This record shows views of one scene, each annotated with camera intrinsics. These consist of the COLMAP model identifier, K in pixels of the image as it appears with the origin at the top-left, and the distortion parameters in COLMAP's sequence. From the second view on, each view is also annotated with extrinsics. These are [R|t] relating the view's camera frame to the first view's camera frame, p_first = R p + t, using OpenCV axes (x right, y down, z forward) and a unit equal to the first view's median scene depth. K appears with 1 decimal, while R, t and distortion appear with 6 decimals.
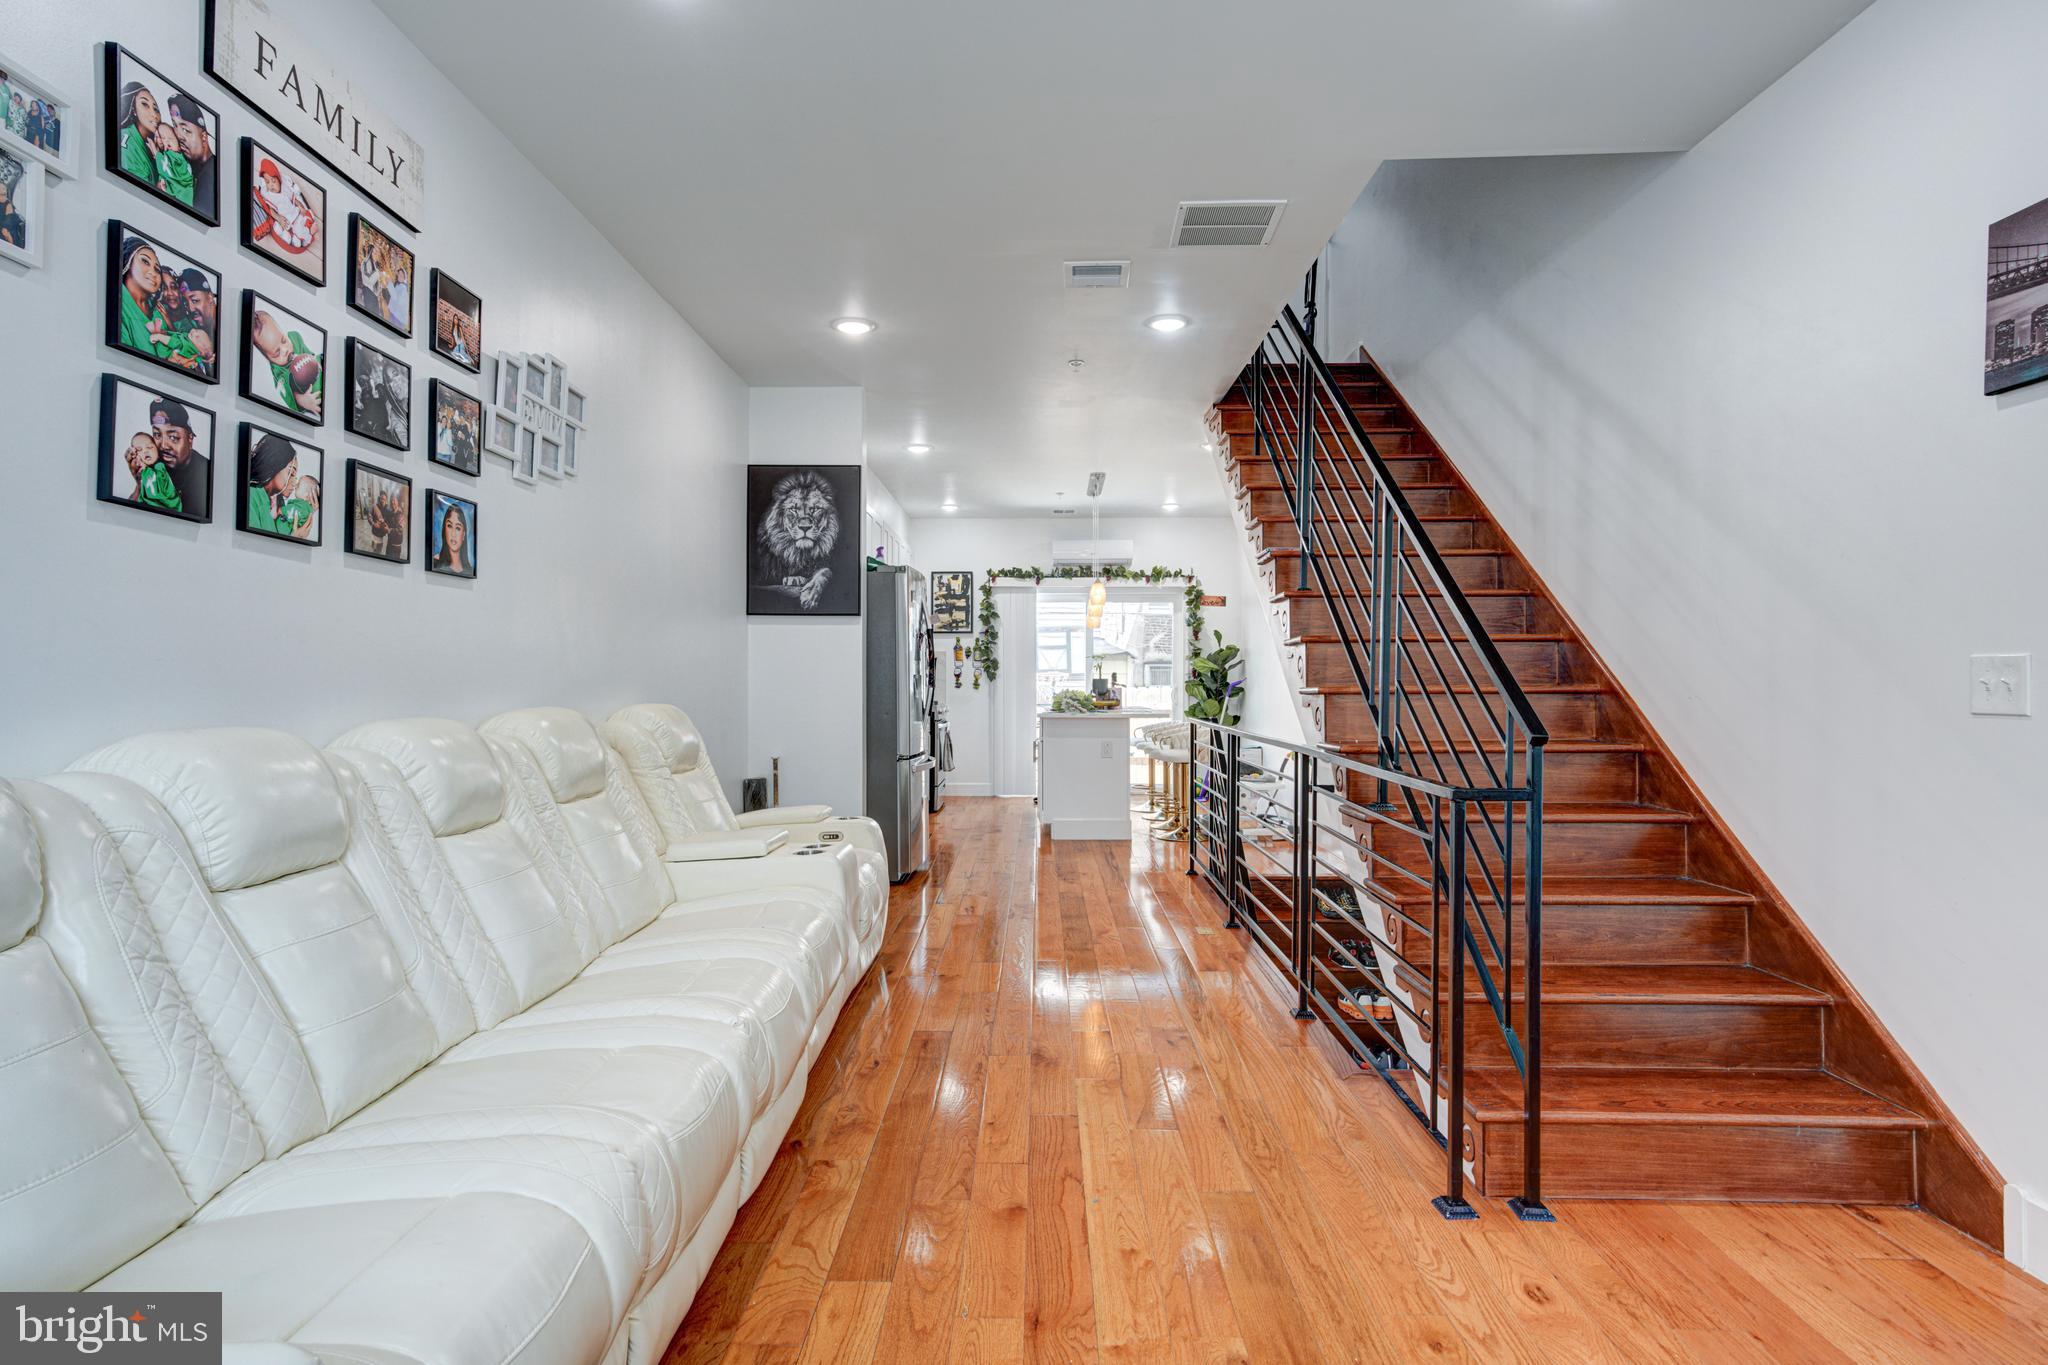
lens RADIAL K [[1041.7, 0, 1033.1], [0, 1041.7, 670.2], [0, 0, 1]] dist [-0.003058, 0.021248]
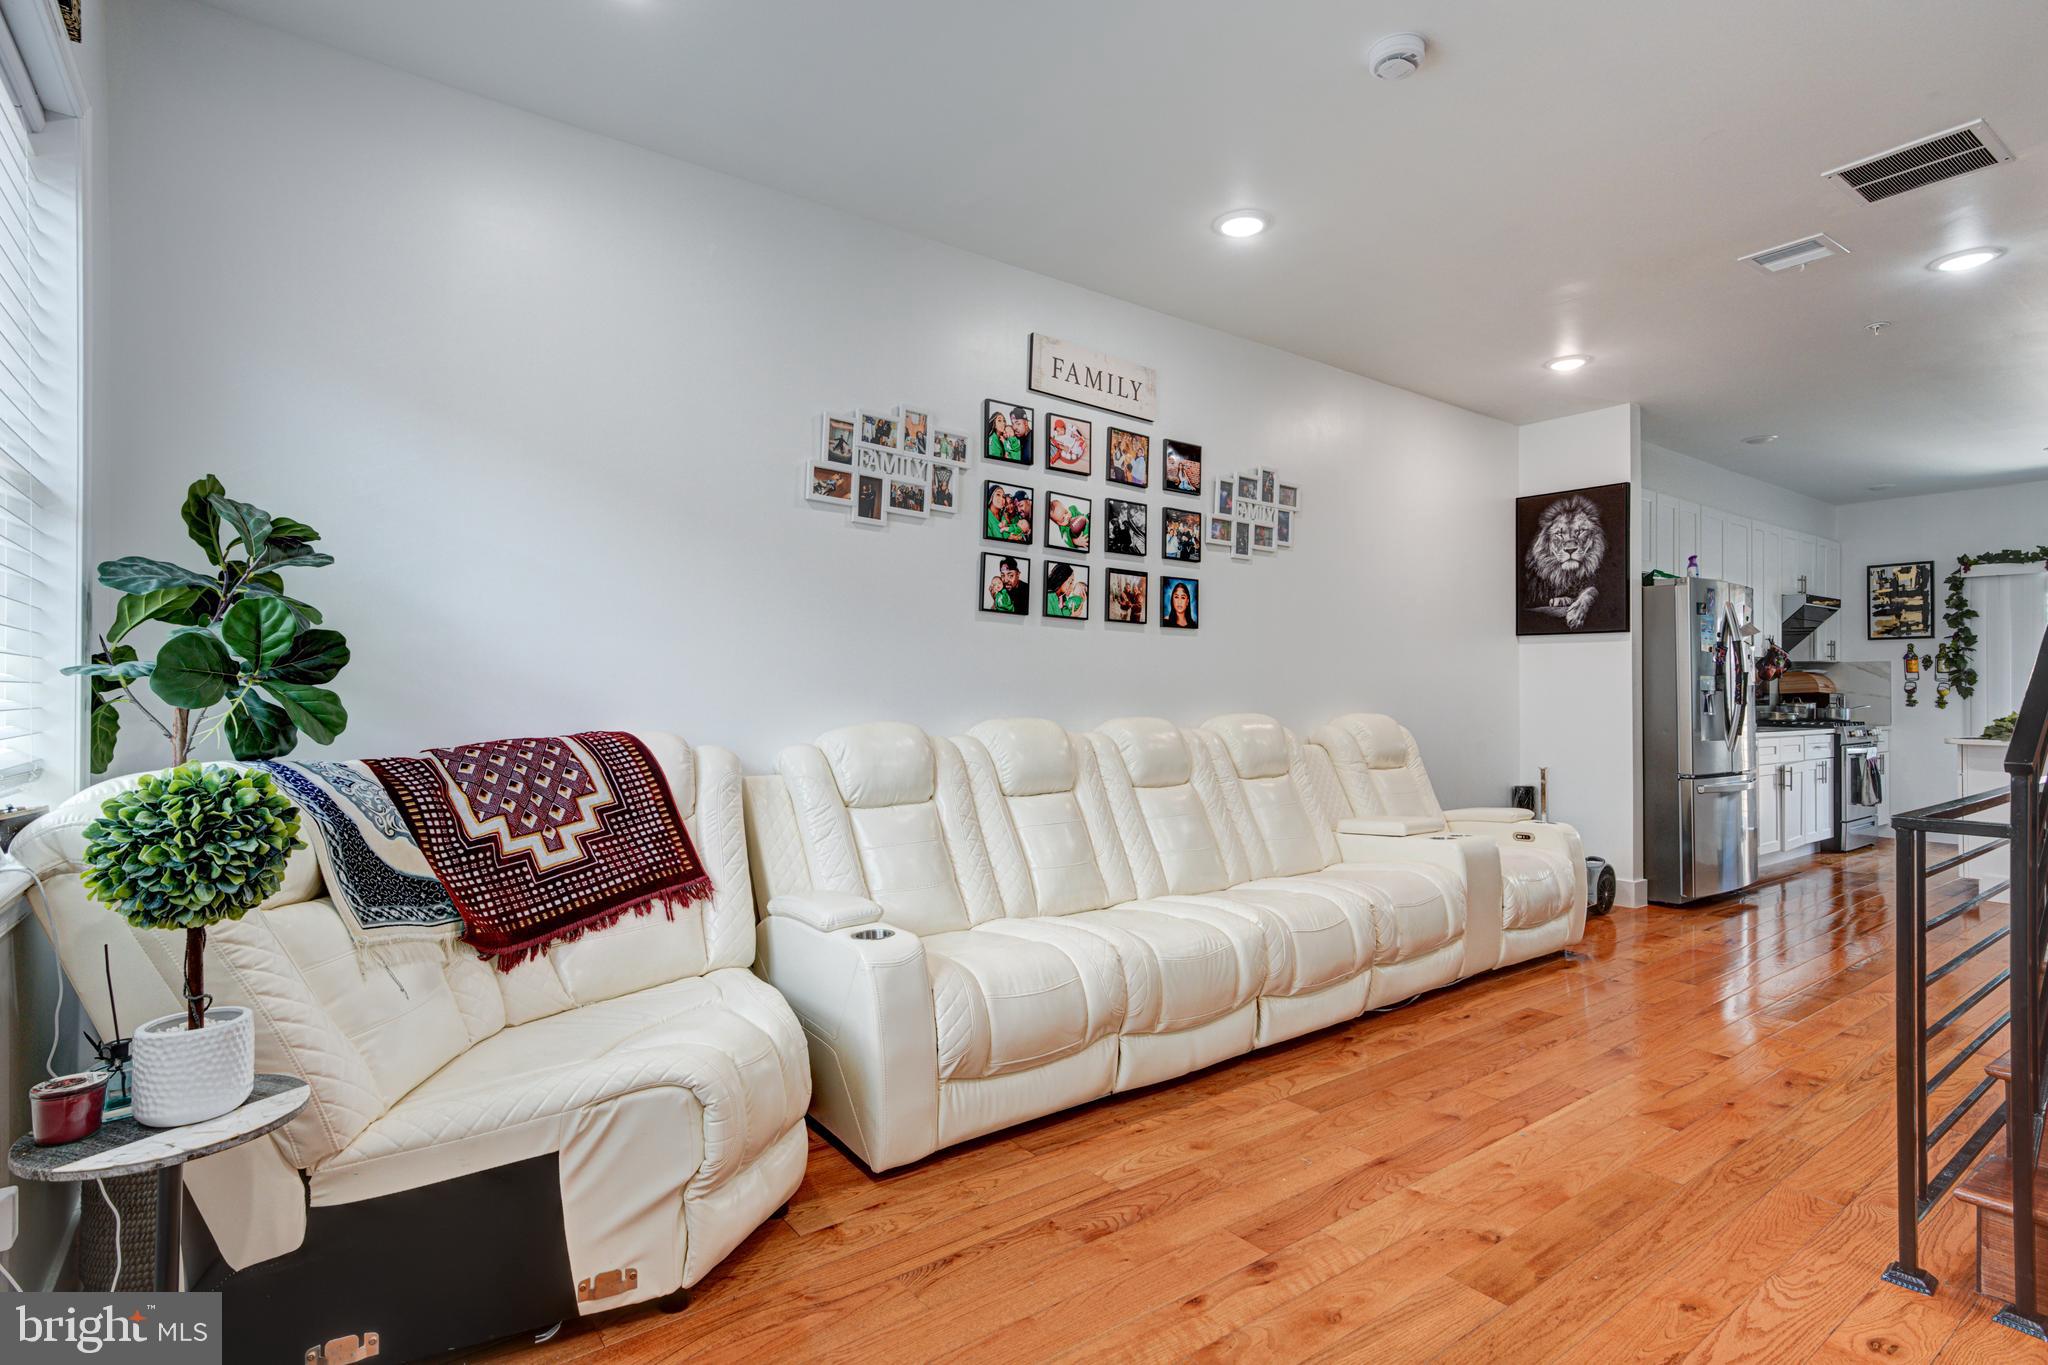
lens RADIAL K [[1028.4, 0, 1017.9], [0, 1028.4, 680.0], [0, 0, 1]] dist [-0.002750, 0.013878]
pose [[0.606771, -0.006700, -0.794848, 0.452494], [0.003485, 0.999977, -0.005768, -0.003798], [0.794869, 0.000730, 0.606781, -0.118249]]
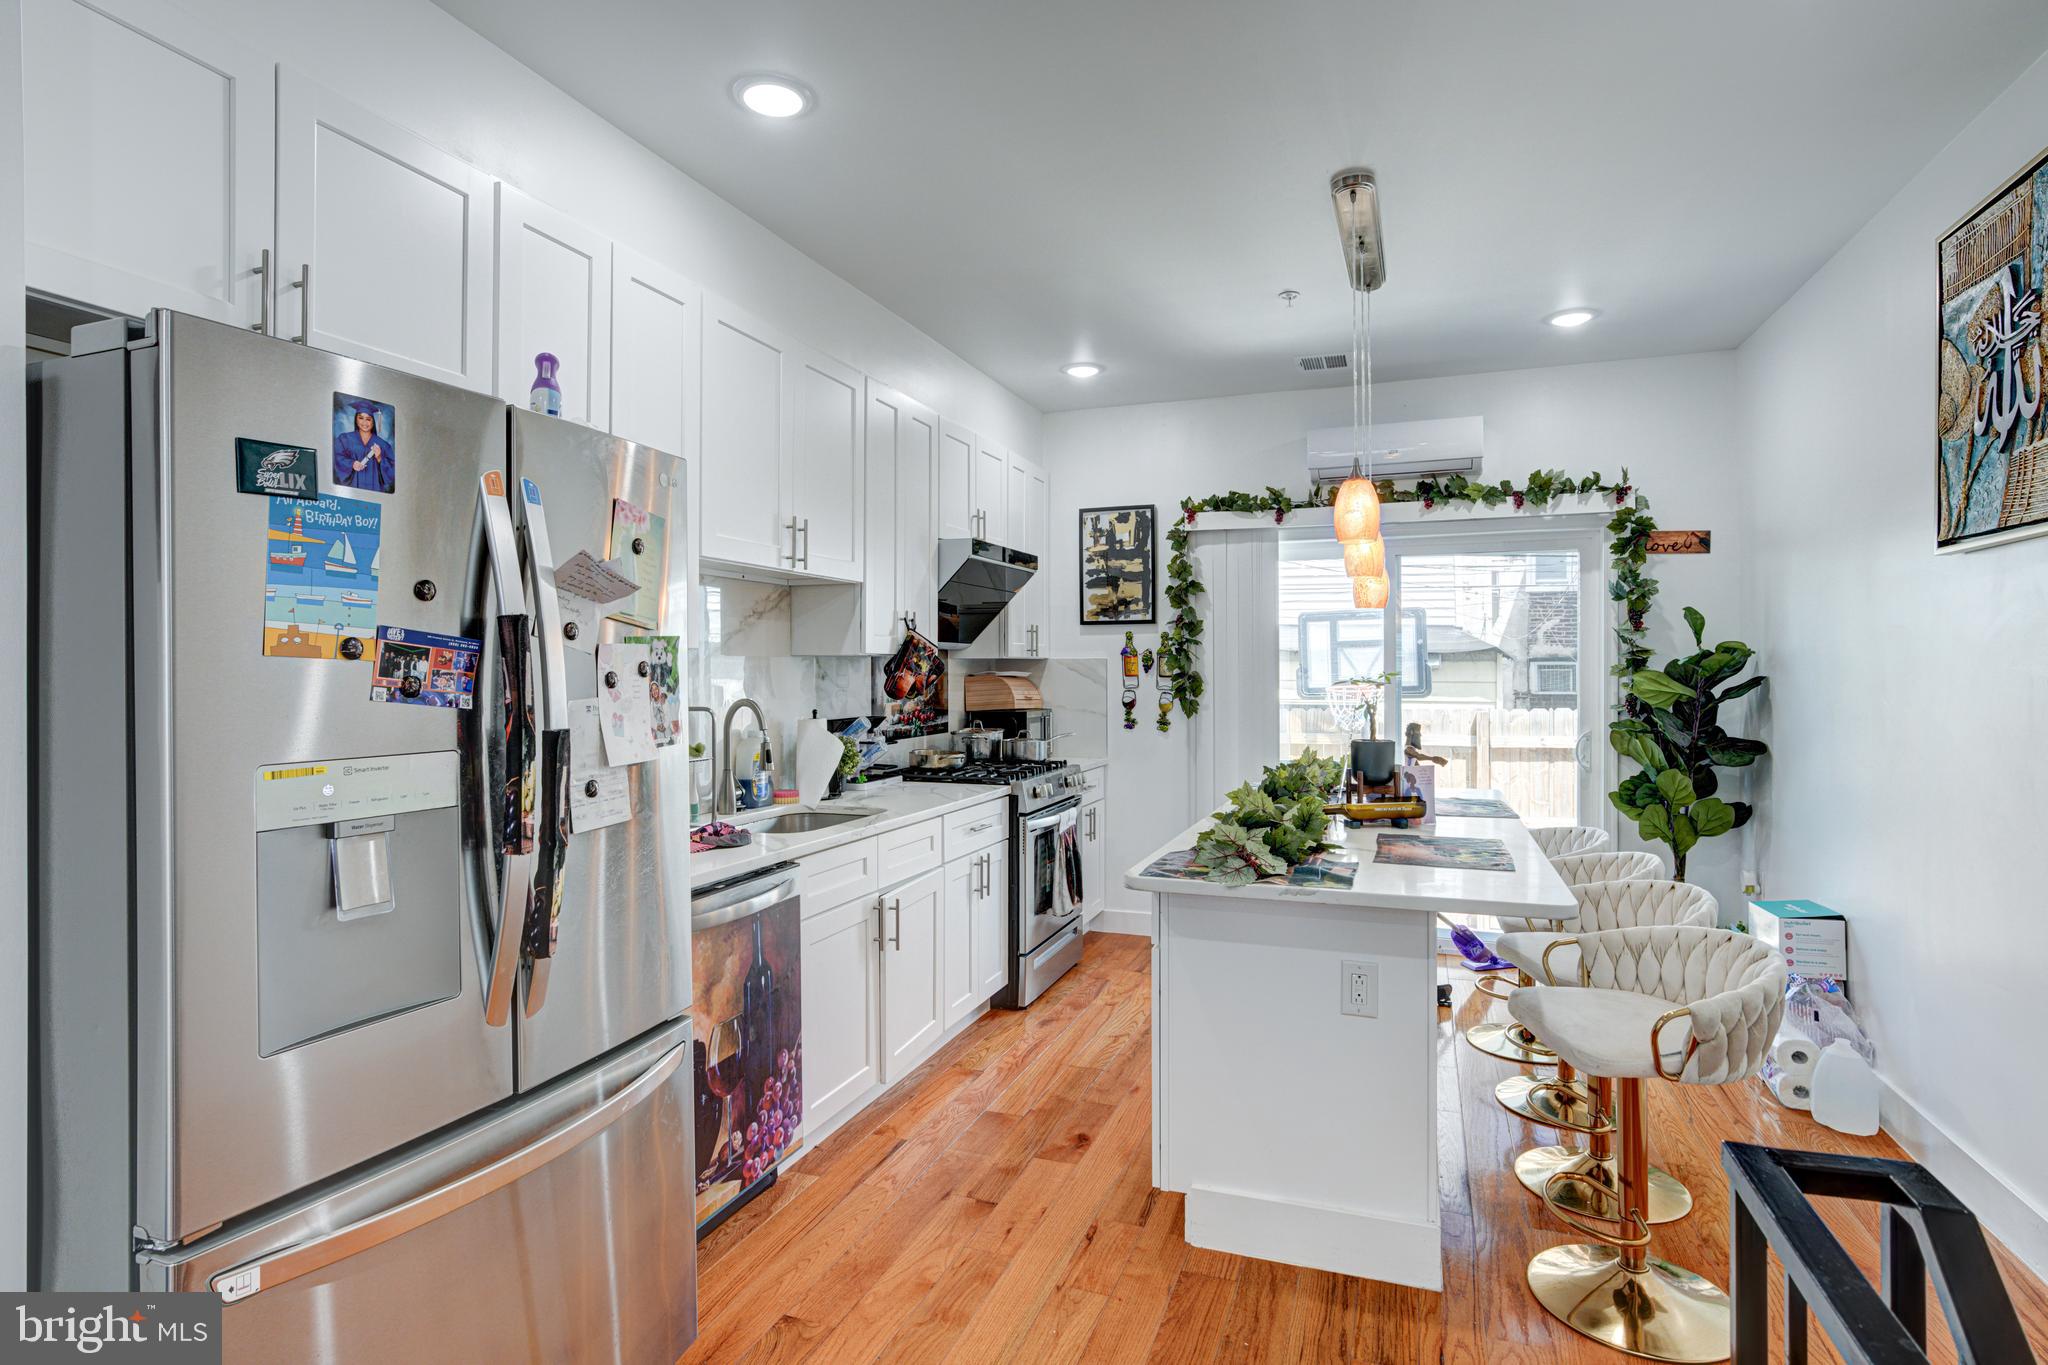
lens RADIAL K [[1056.4, 0, 1052.6], [0, 1056.4, 670.3], [0, 0, 1]] dist [-0.029745, 0.000378]
pose [[0.947530, -0.003383, -0.319650, 0.190942], [0.005897, 0.999959, 0.006897, -0.050224], [0.319613, -0.008421, 0.947511, 1.503033]]
